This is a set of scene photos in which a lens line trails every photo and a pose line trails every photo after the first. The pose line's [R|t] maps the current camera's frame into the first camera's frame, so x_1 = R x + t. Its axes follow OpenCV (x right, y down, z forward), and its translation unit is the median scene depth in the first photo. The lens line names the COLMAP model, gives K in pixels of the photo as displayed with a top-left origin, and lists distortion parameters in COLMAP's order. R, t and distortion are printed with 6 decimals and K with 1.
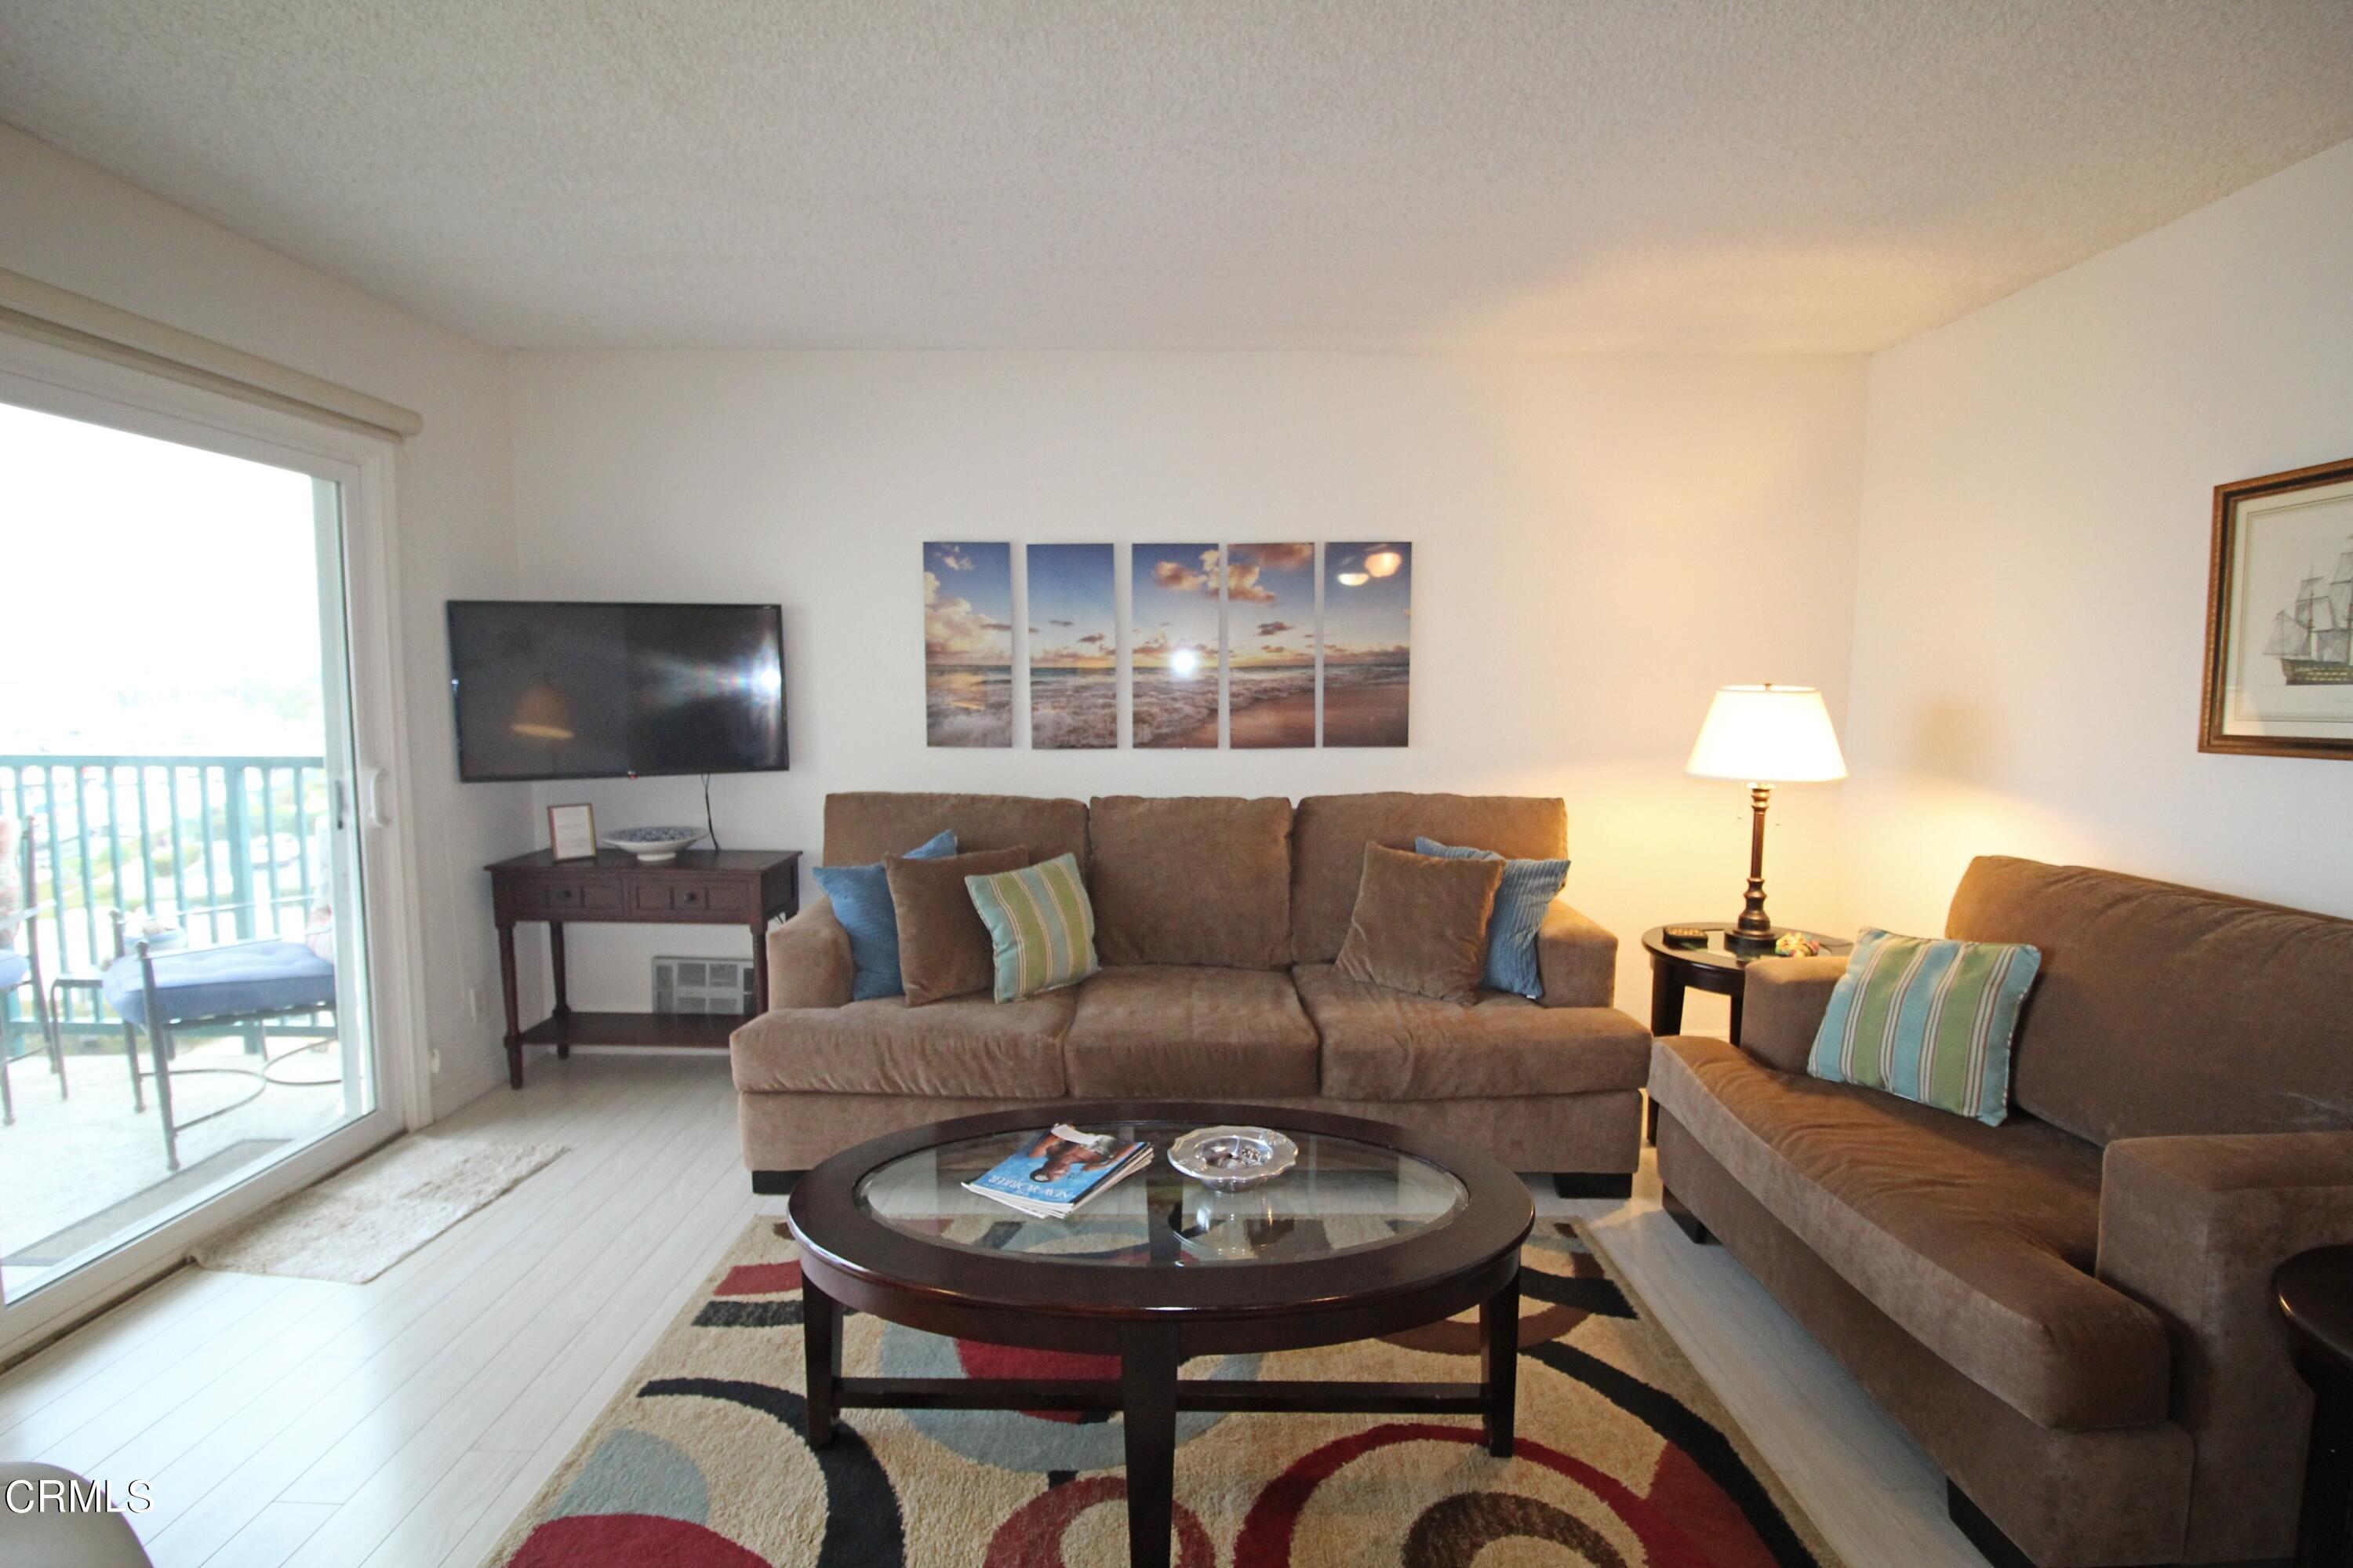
lens RADIAL K [[1092.6, 0, 1186.6], [0, 1092.6, 794.8], [0, 0, 1]] dist [-0.002188, -0.011734]
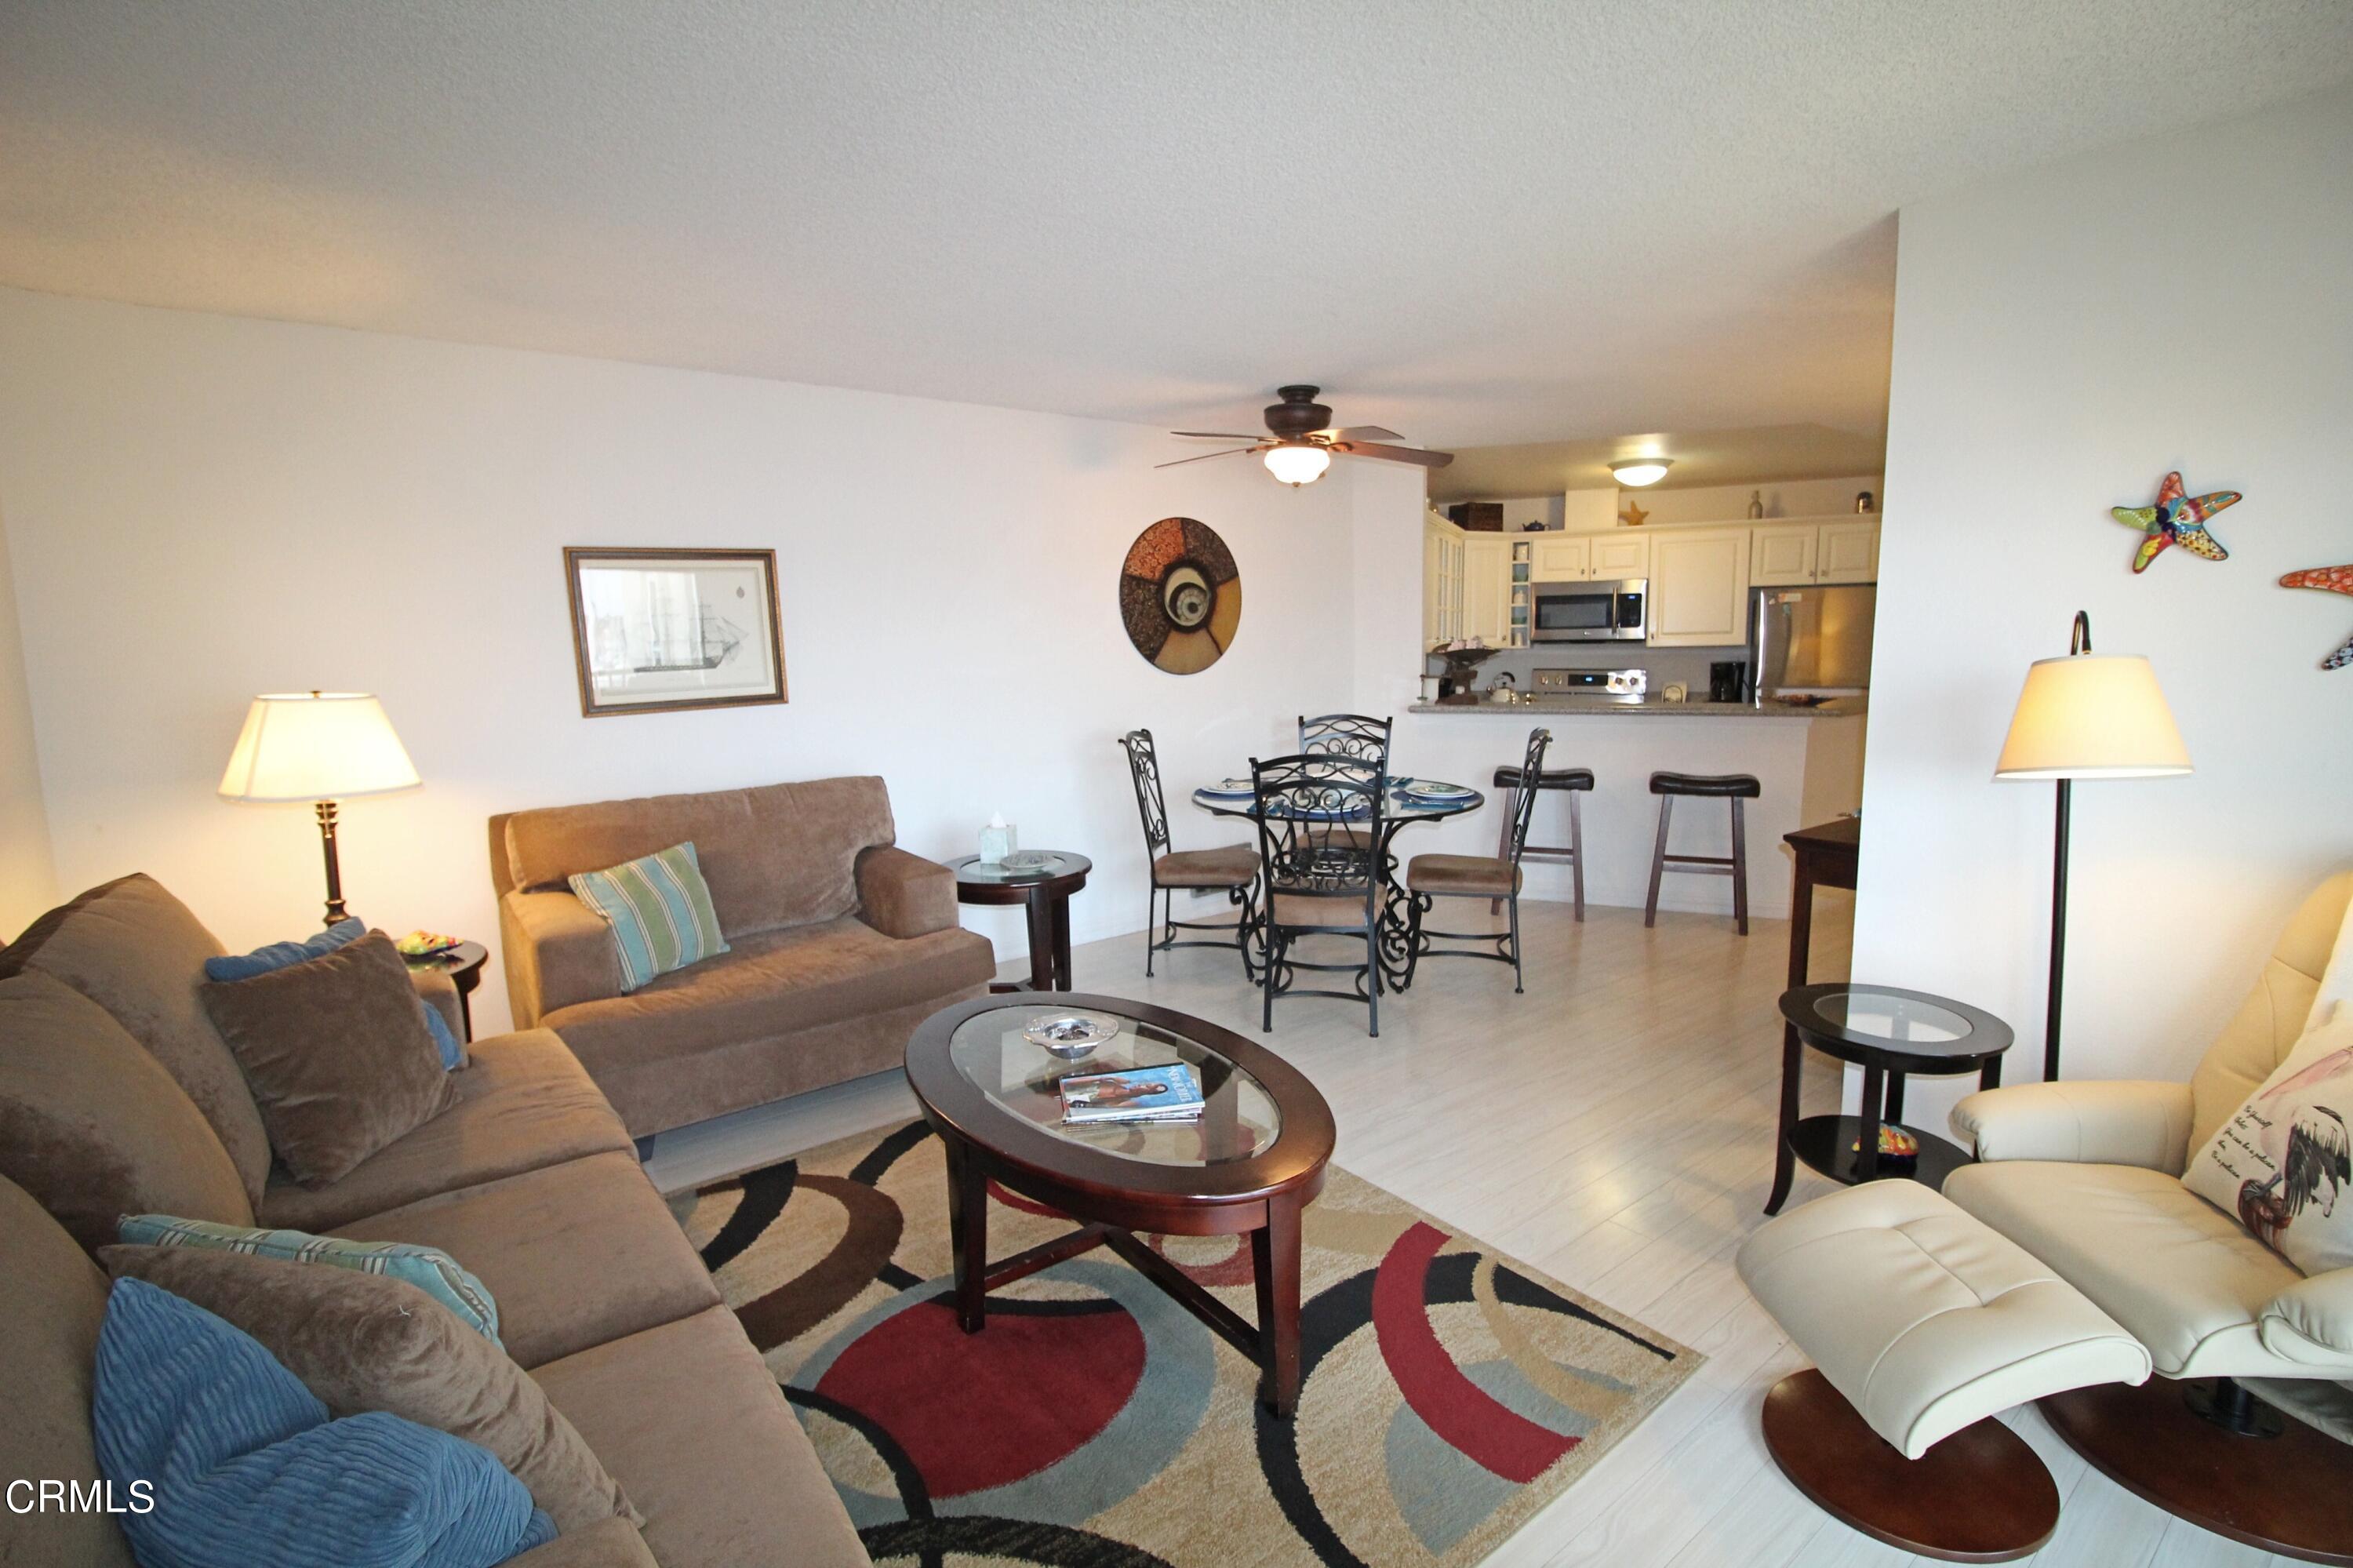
lens RADIAL K [[1092.6, 0, 1180.5], [0, 1092.6, 798.8], [0, 0, 1]] dist [-0.002188, -0.011734]
pose [[-0.611815, -0.108990, 0.783456, -0.650985], [0.098098, 0.972361, 0.211877, -0.136514], [-0.784894, 0.206485, -0.584213, 0.988035]]
